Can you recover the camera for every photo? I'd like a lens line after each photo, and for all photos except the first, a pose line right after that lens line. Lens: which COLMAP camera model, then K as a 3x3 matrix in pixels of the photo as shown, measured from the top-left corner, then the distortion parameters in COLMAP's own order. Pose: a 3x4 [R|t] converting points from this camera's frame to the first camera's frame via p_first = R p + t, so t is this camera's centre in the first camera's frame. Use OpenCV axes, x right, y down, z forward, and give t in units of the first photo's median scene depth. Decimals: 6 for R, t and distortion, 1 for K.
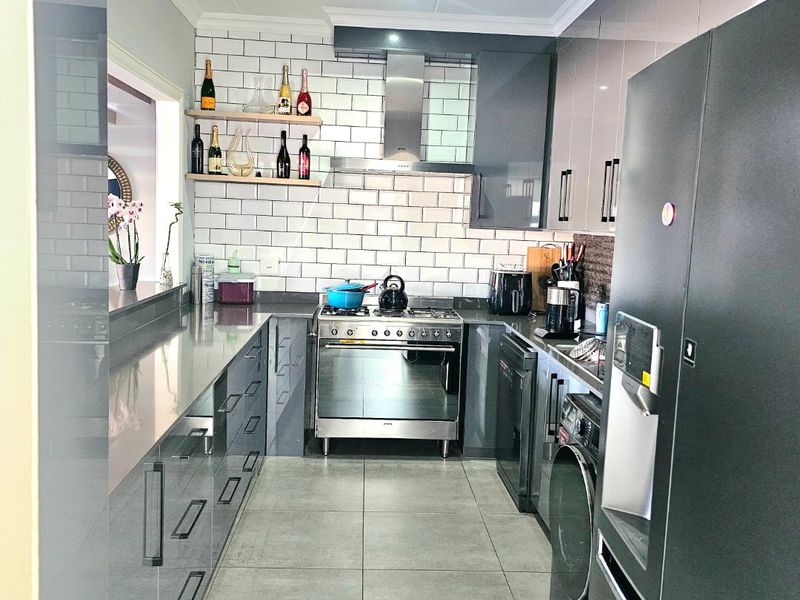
lens RADIAL K [[706.8, 0, 394.3], [0, 706.8, 295.9], [0, 0, 1]] dist [0.050370, -0.047440]
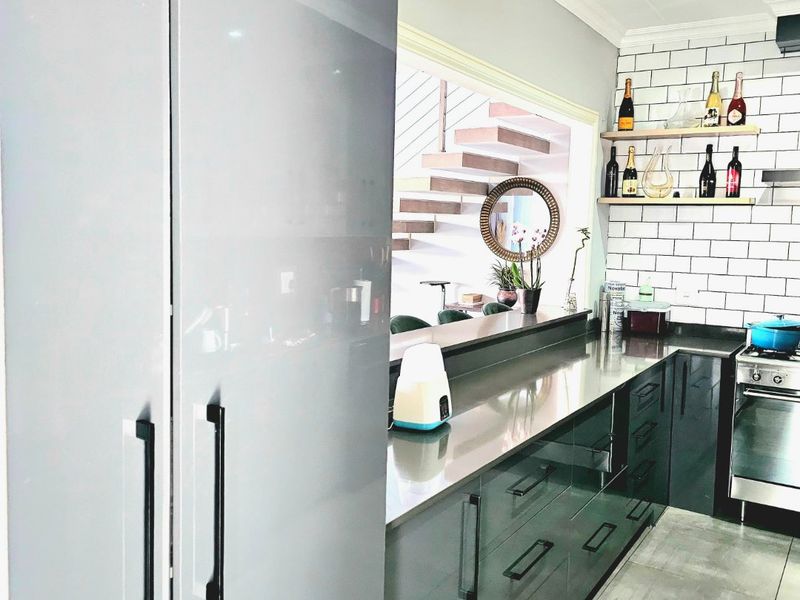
lens RADIAL K [[706.8, 0, 393.8], [0, 706.8, 293.7], [0, 0, 1]] dist [0.050370, -0.047440]
pose [[0.809938, 0.036267, -0.585393, 0.054609], [-0.057036, 0.998226, -0.017070, -0.007649], [0.583735, 0.047214, 0.810570, 0.050691]]
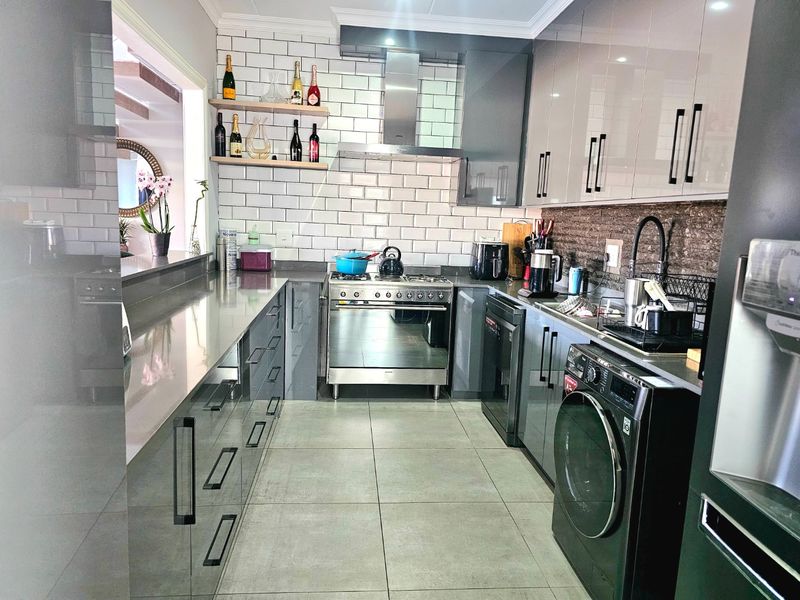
lens RADIAL K [[538.1, 0, 396.7], [0, 538.1, 295.5], [0, 0, 1]] dist [0.038585, -0.010559]
pose [[0.998958, -0.003461, 0.045507, -0.034111], [0.001601, 0.999164, 0.040846, 0.016413], [-0.045610, -0.040731, 0.998129, 0.106287]]
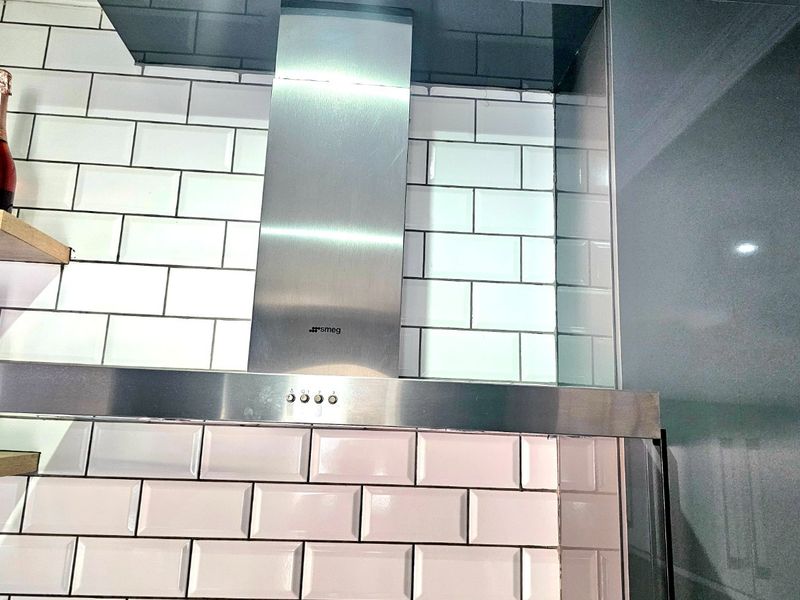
lens RADIAL K [[706.8, 0, 401.2], [0, 706.8, 299.8], [0, 0, 1]] dist [0.050370, -0.047440]
pose [[0.999883, 0.000400, 0.015308, 0.032974], [0.004123, 0.955708, -0.294288, -0.142030], [-0.014748, 0.294317, 0.955594, 0.741994]]
